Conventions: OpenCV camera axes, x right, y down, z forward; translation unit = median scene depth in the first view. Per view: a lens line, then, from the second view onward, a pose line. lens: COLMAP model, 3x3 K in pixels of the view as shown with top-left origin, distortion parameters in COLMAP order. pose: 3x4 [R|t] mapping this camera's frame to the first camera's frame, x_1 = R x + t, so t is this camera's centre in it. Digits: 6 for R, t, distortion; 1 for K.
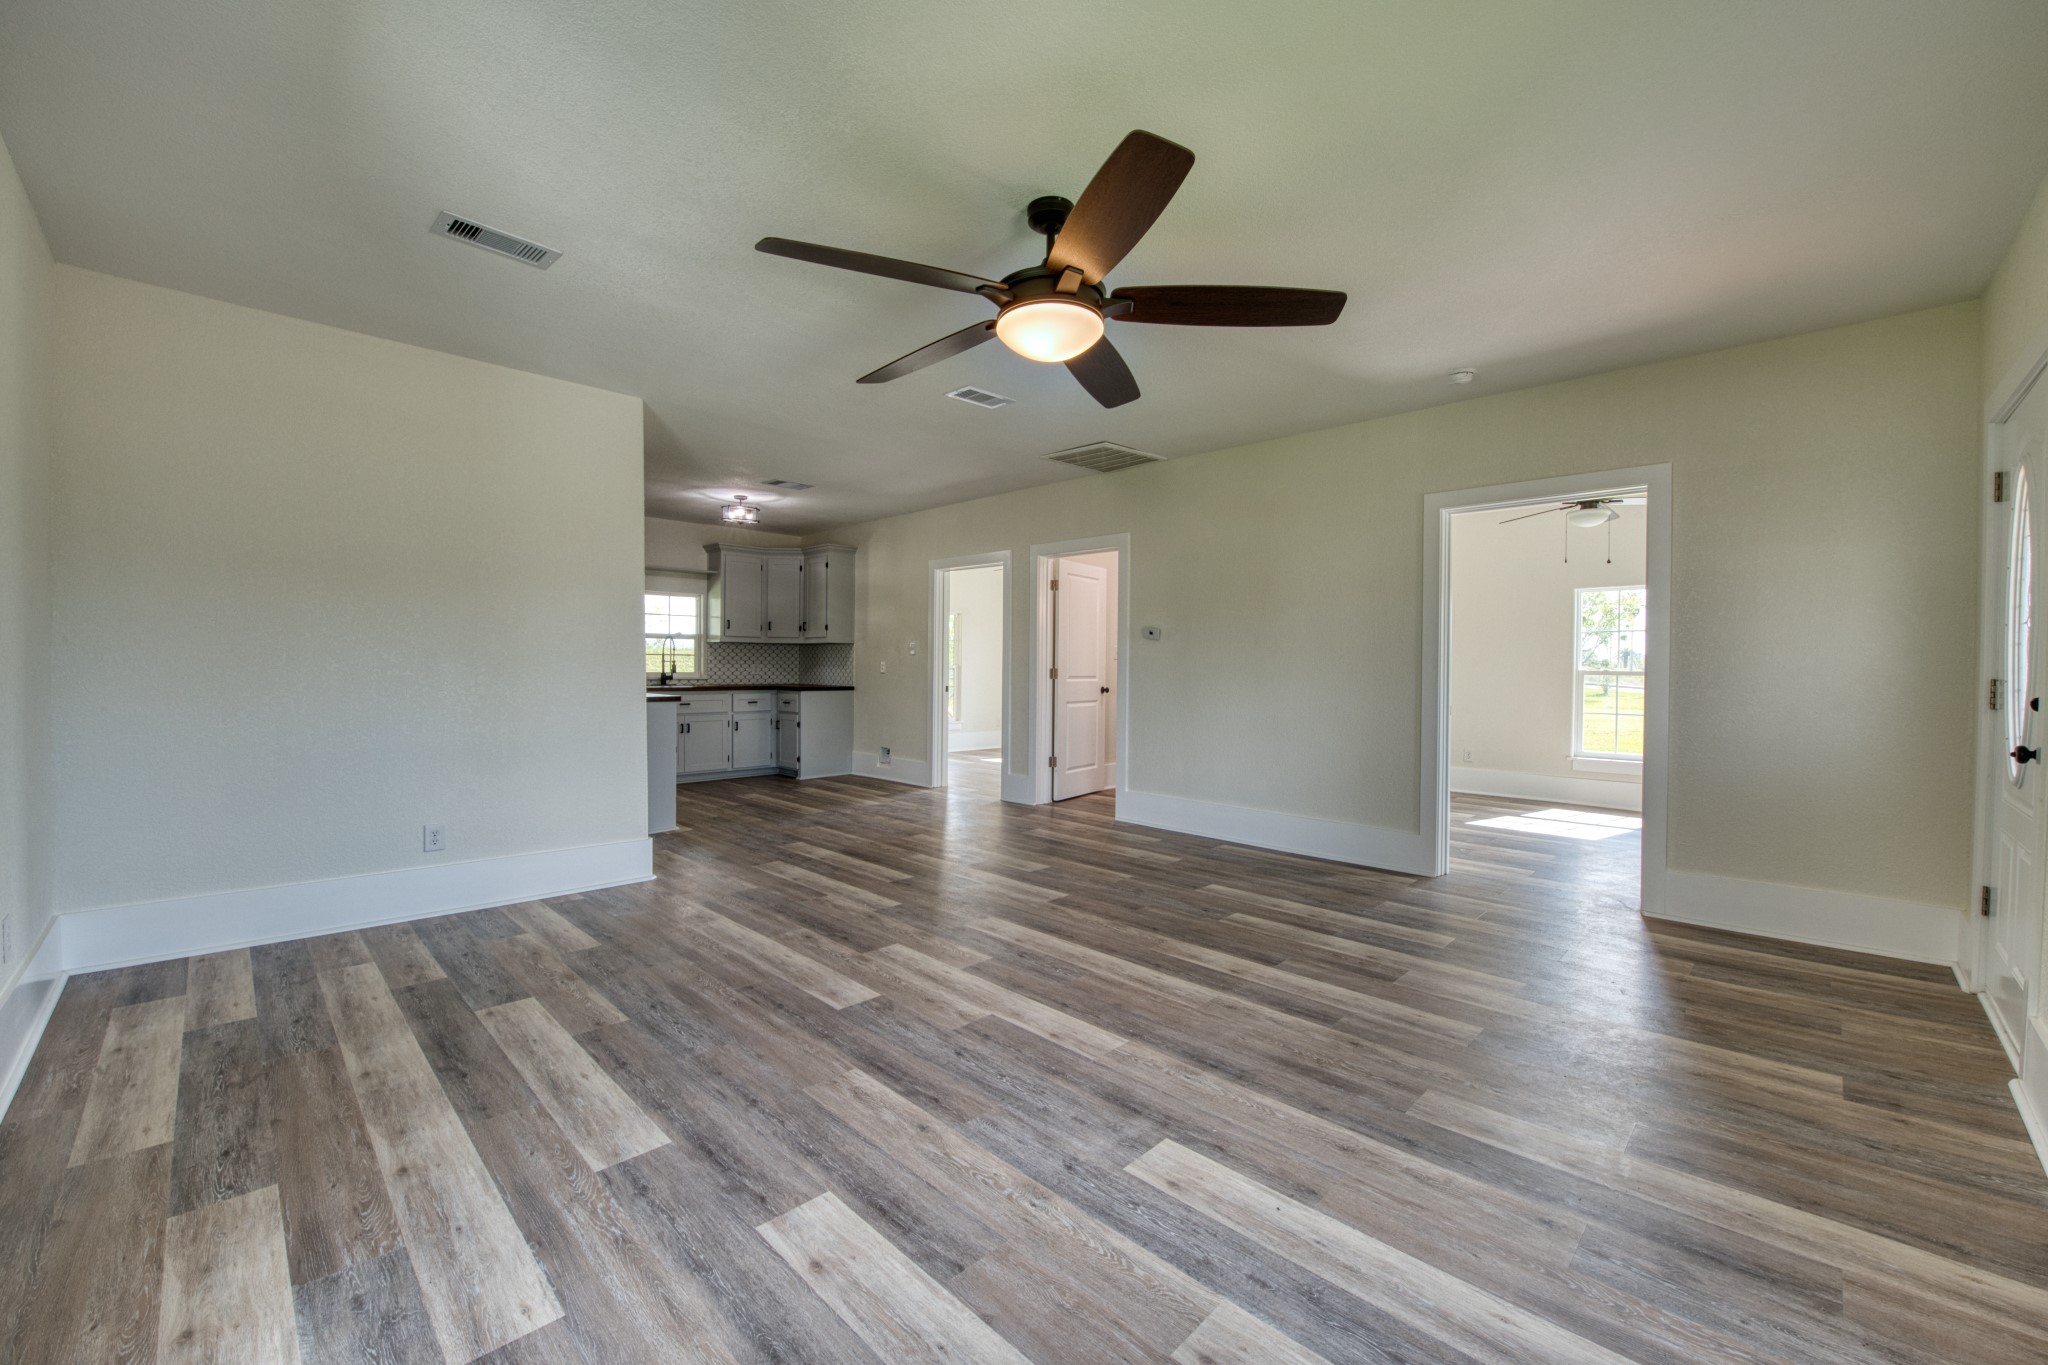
lens RADIAL K [[808.2, 0, 1026.4], [0, 808.2, 675.1], [0, 0, 1]] dist [-0.009030, 0.000134]
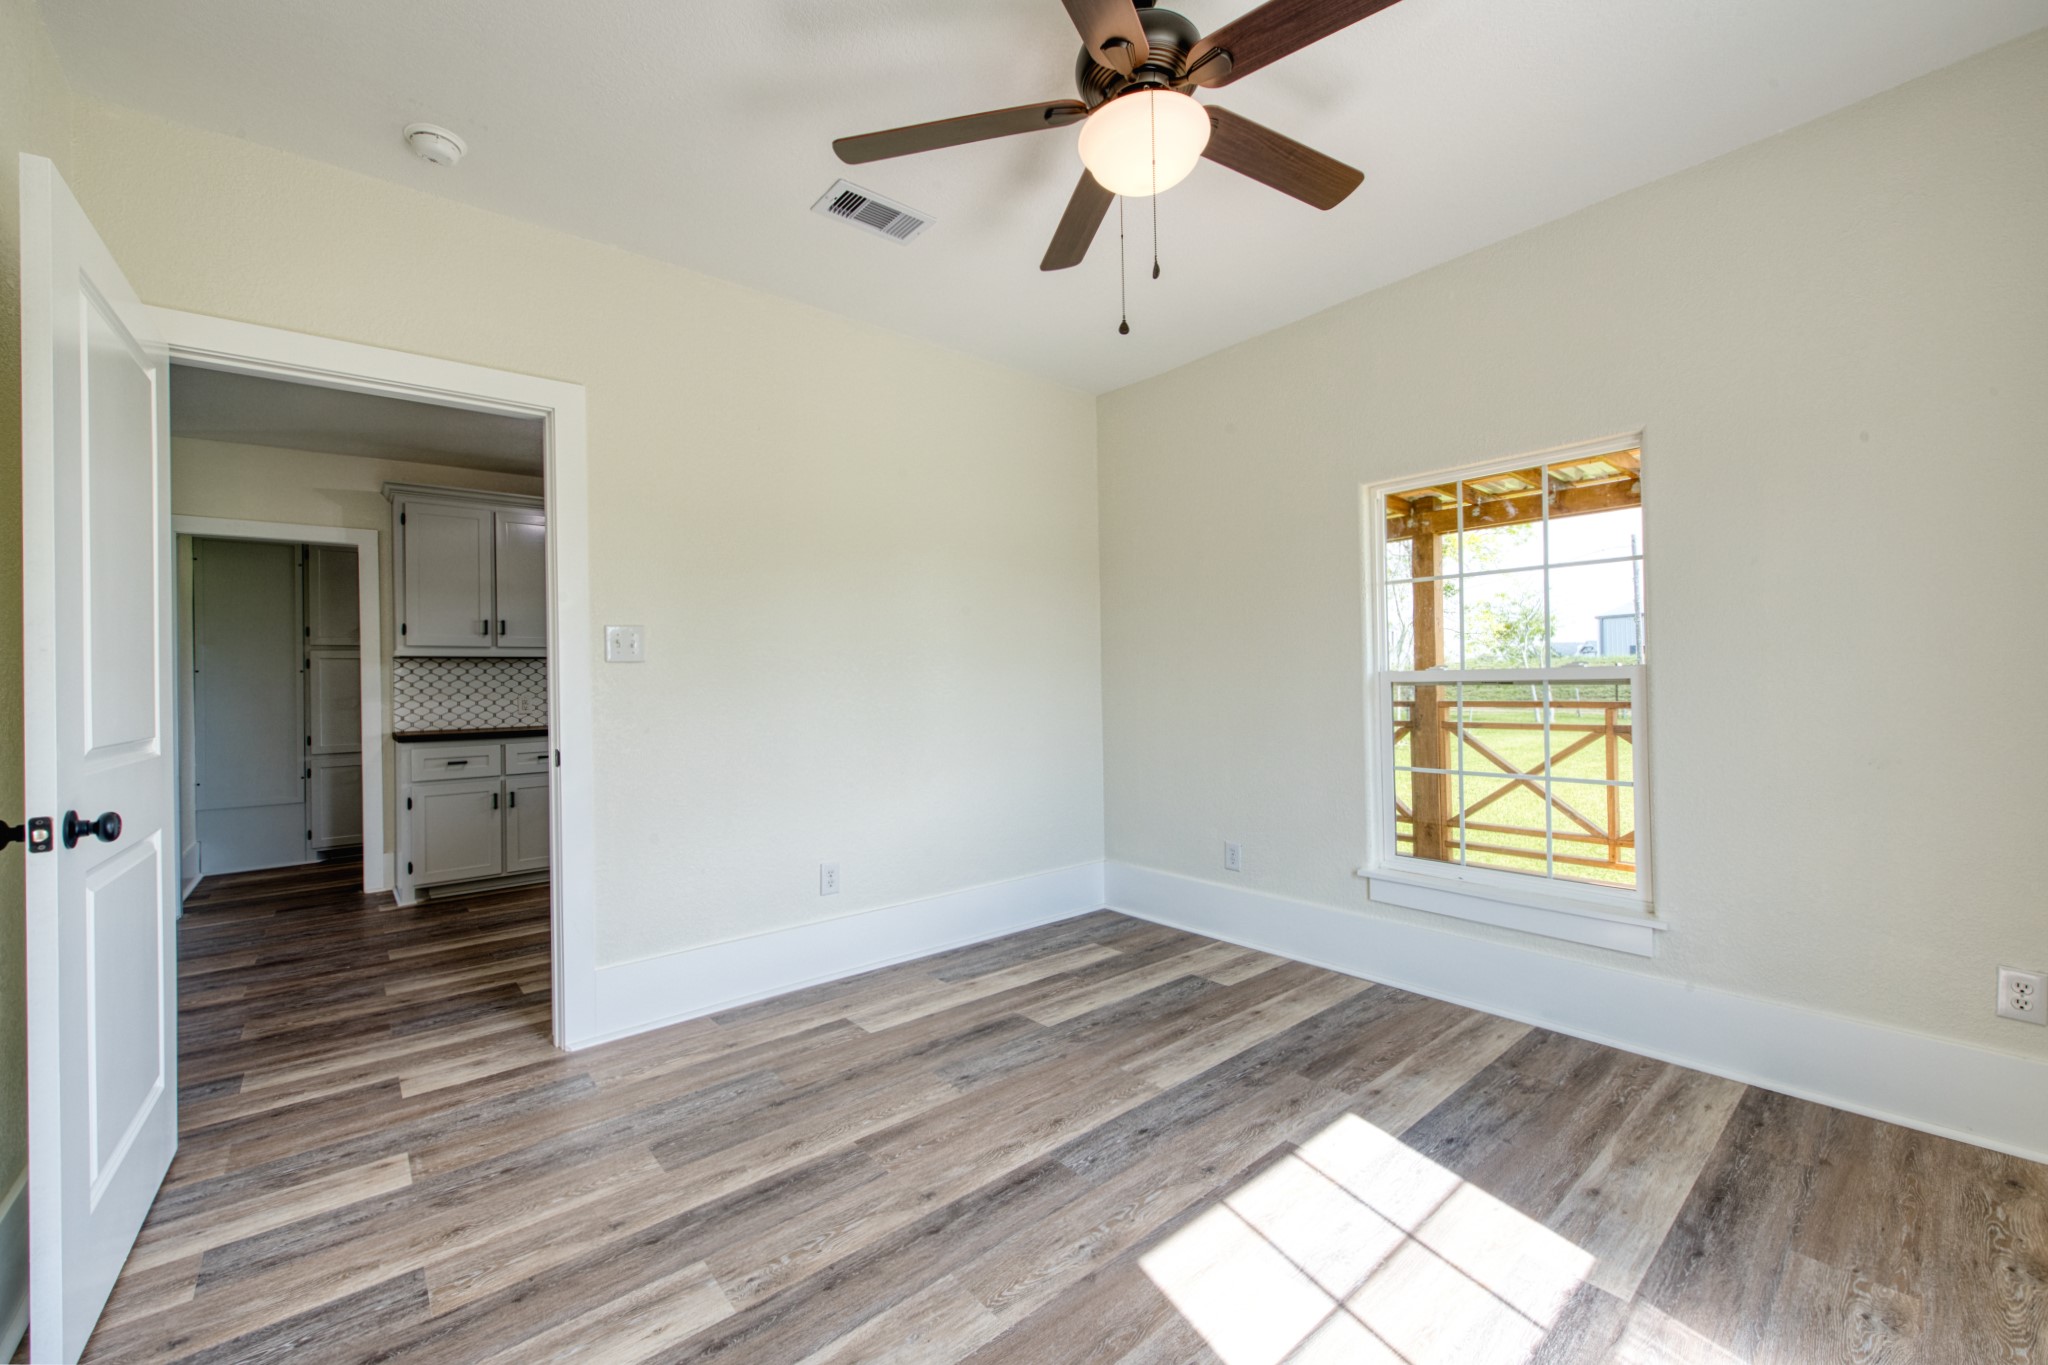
lens RADIAL K [[834.2, 0, 1029.9], [0, 834.2, 676.0], [0, 0, 1]] dist [-0.009622, -0.000003]
pose [[-0.095529, -0.016582, -0.995289, 0.564686], [0.008601, 0.999810, -0.017482, -0.023475], [0.995390, -0.010231, -0.095368, 3.037035]]
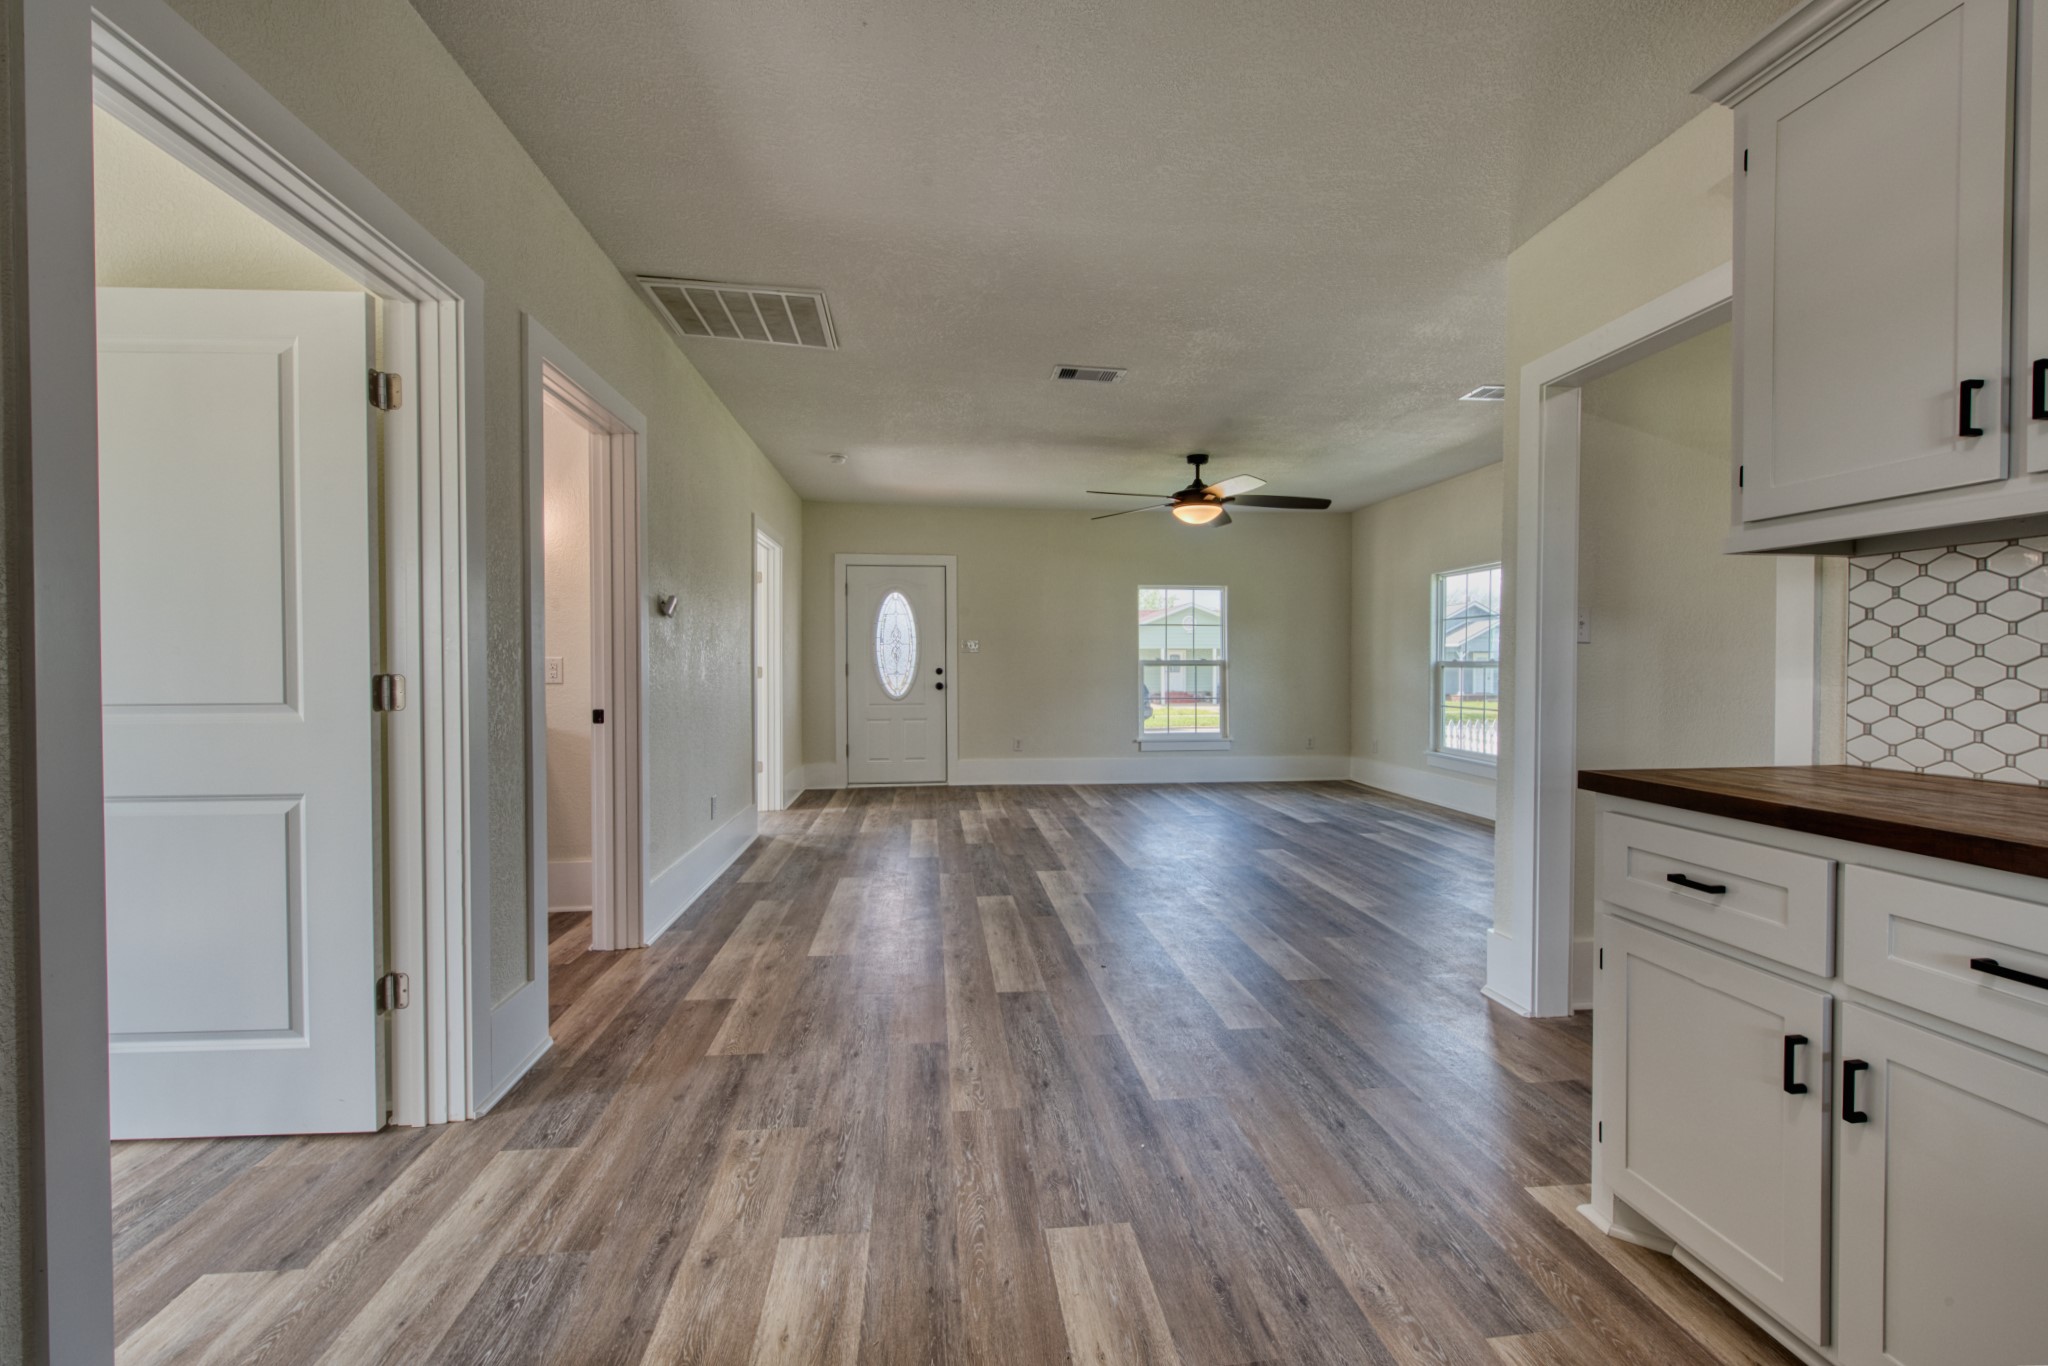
lens RADIAL K [[825.0, 0, 1022.4], [0, 825.0, 665.6], [0, 0, 1]] dist [-0.015090, 0.000500]
pose [[-0.777215, -0.010135, 0.629154, -0.825192], [0.001604, 0.999835, 0.018087, -0.033187], [-0.629234, 0.015066, -0.777070, 2.454513]]
